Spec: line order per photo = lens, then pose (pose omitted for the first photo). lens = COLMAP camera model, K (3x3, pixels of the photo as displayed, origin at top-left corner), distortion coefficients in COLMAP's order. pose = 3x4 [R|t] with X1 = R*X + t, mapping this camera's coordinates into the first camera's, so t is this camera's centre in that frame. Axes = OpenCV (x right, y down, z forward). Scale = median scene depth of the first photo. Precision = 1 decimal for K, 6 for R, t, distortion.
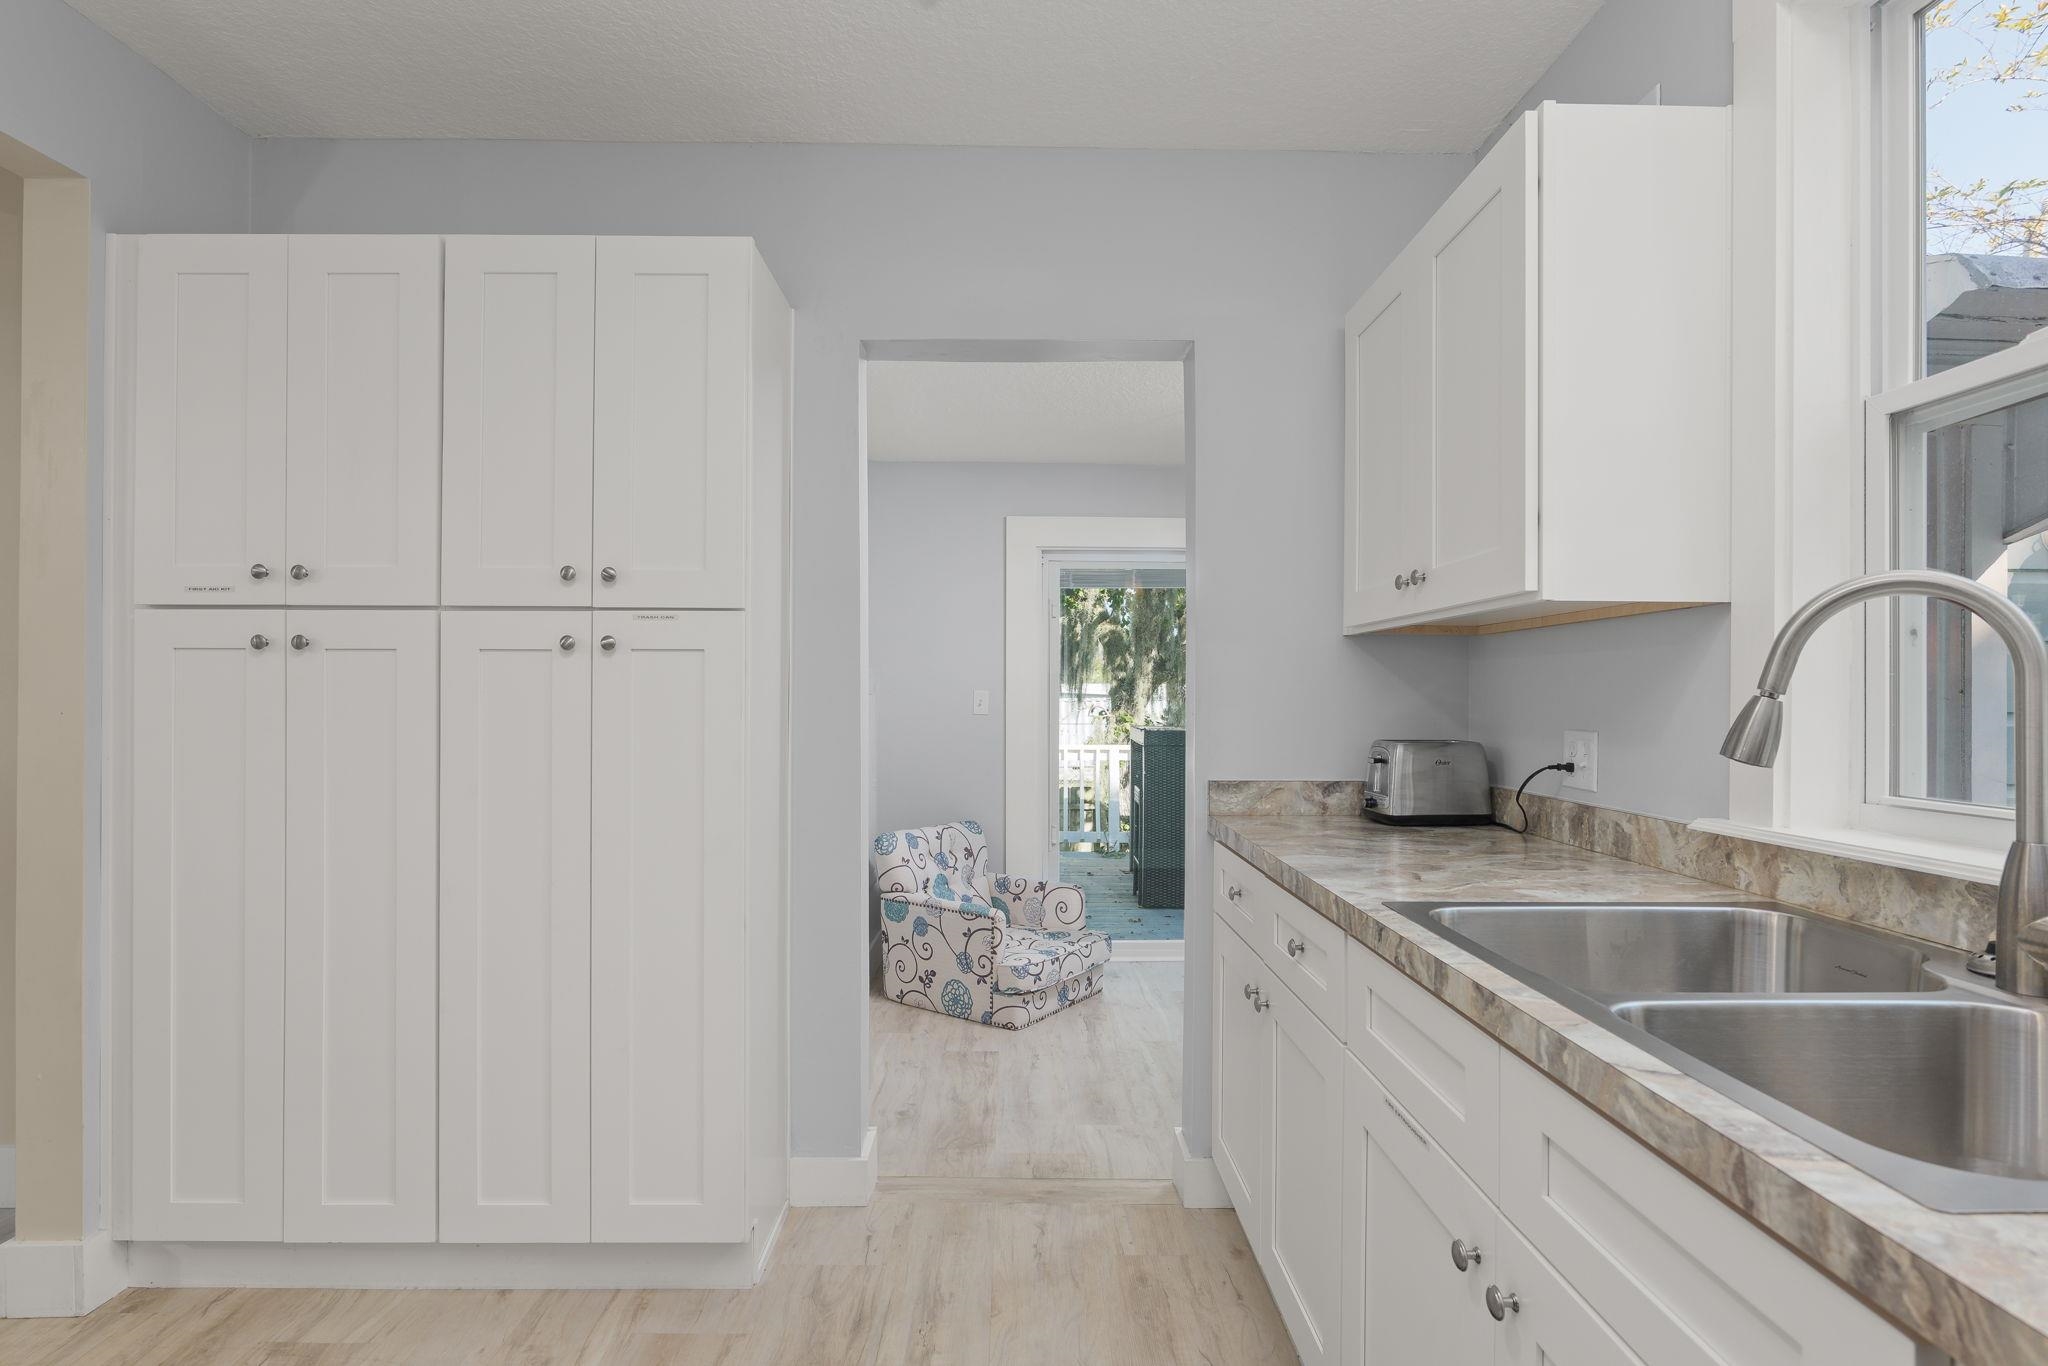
lens RADIAL K [[963.9, 0, 1038.2], [0, 963.9, 691.9], [0, 0, 1]] dist [-0.020373, 0.003836]
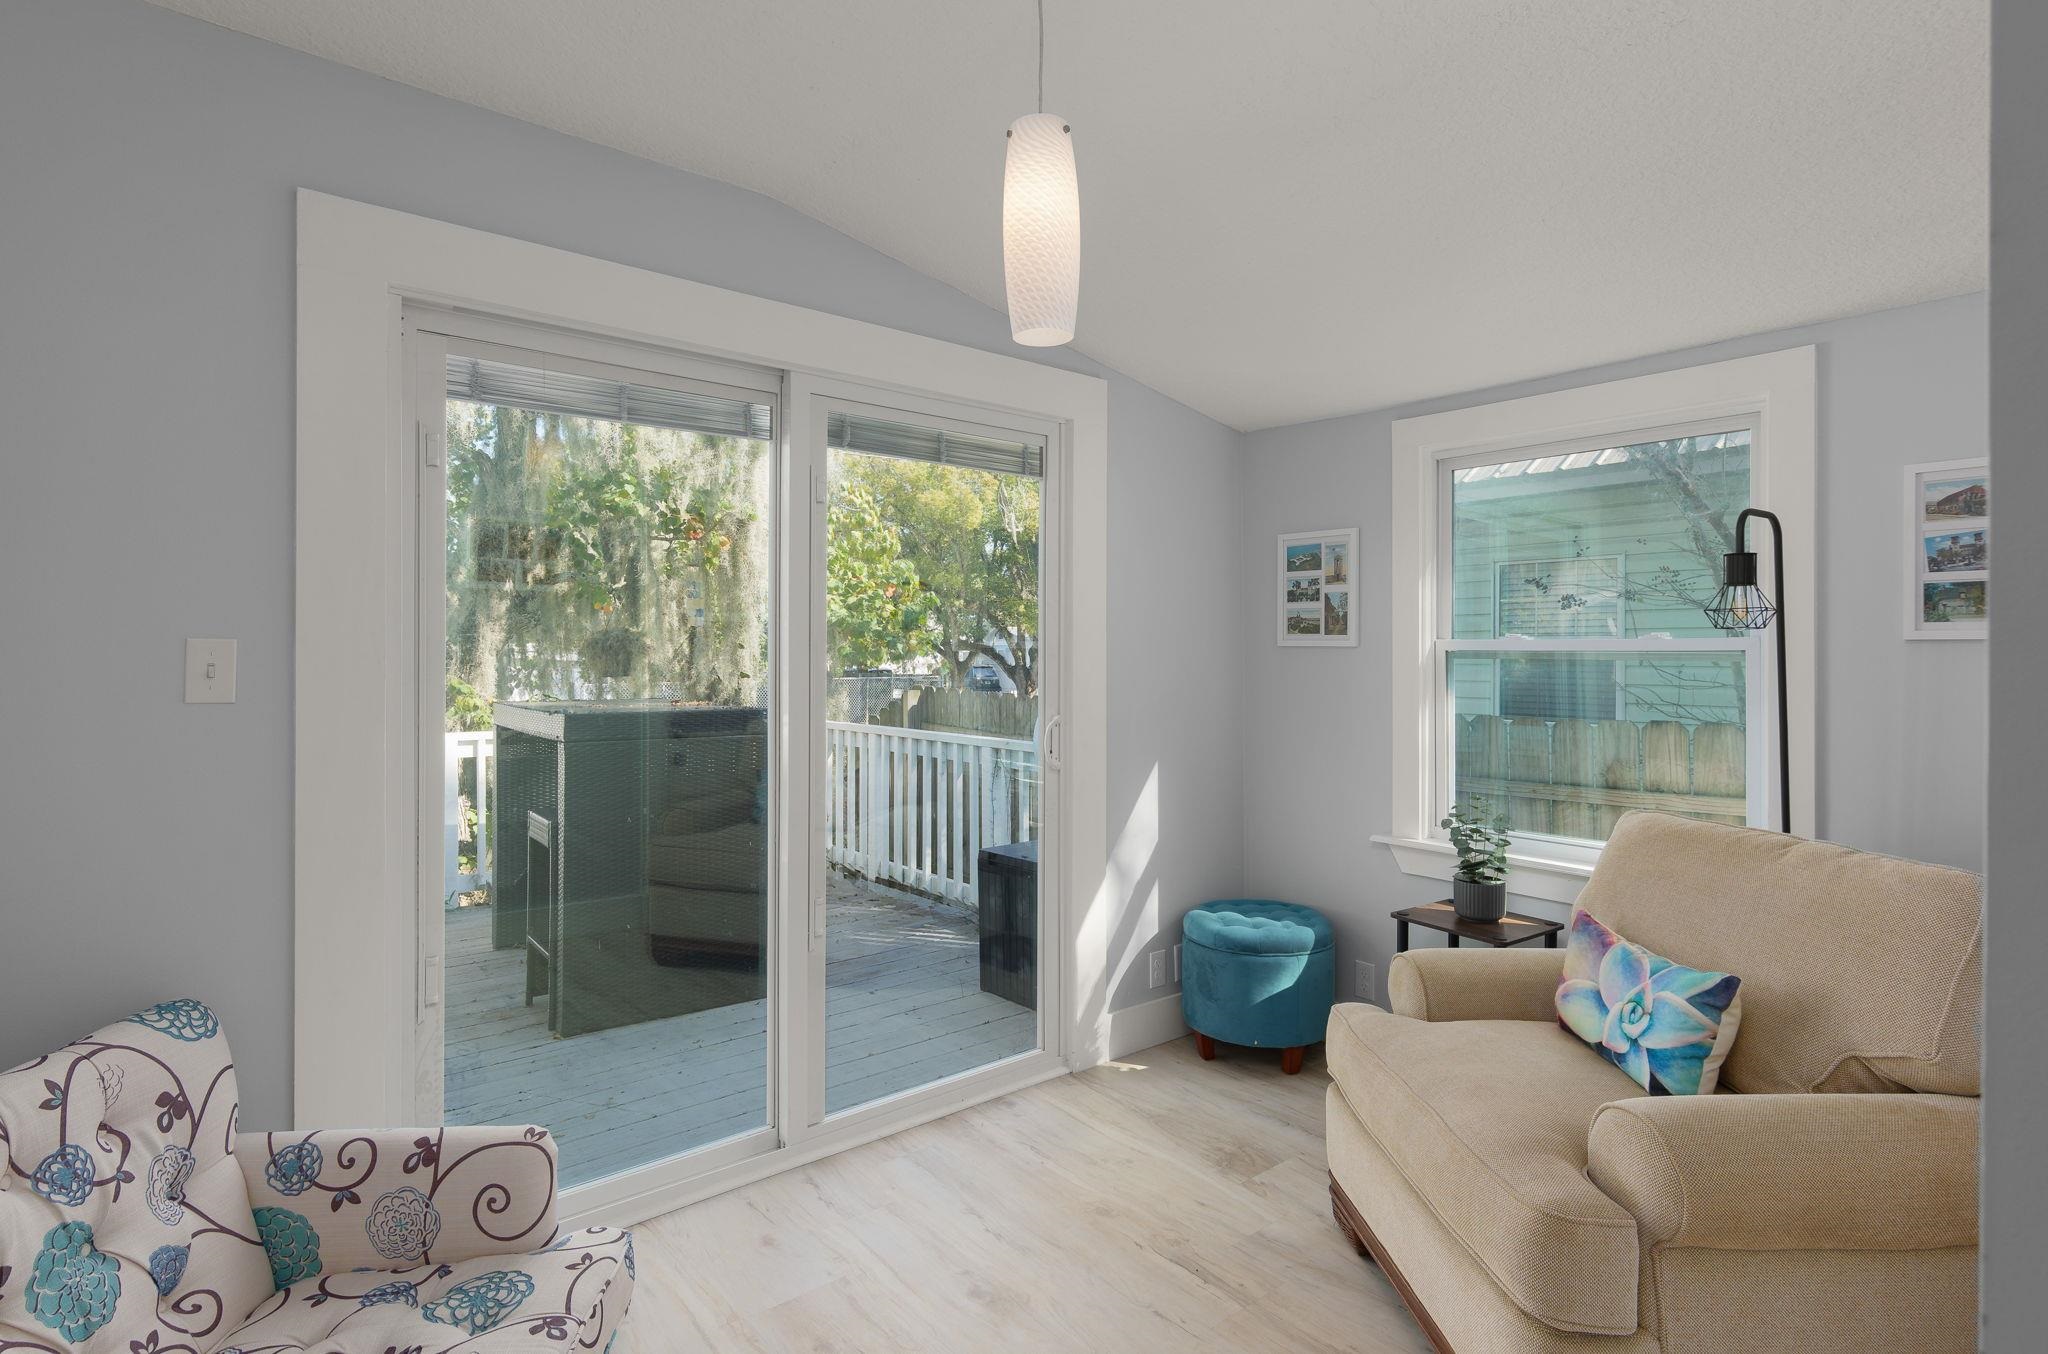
lens RADIAL K [[1002.4, 0, 1010.6], [0, 1002.4, 656.7], [0, 0, 1]] dist [-0.006396, -0.000061]
pose [[0.784272, -0.004921, 0.620397, -0.057612], [0.000031, 0.999969, 0.007893, 0.003434], [-0.620417, -0.006171, 0.784248, 0.537769]]
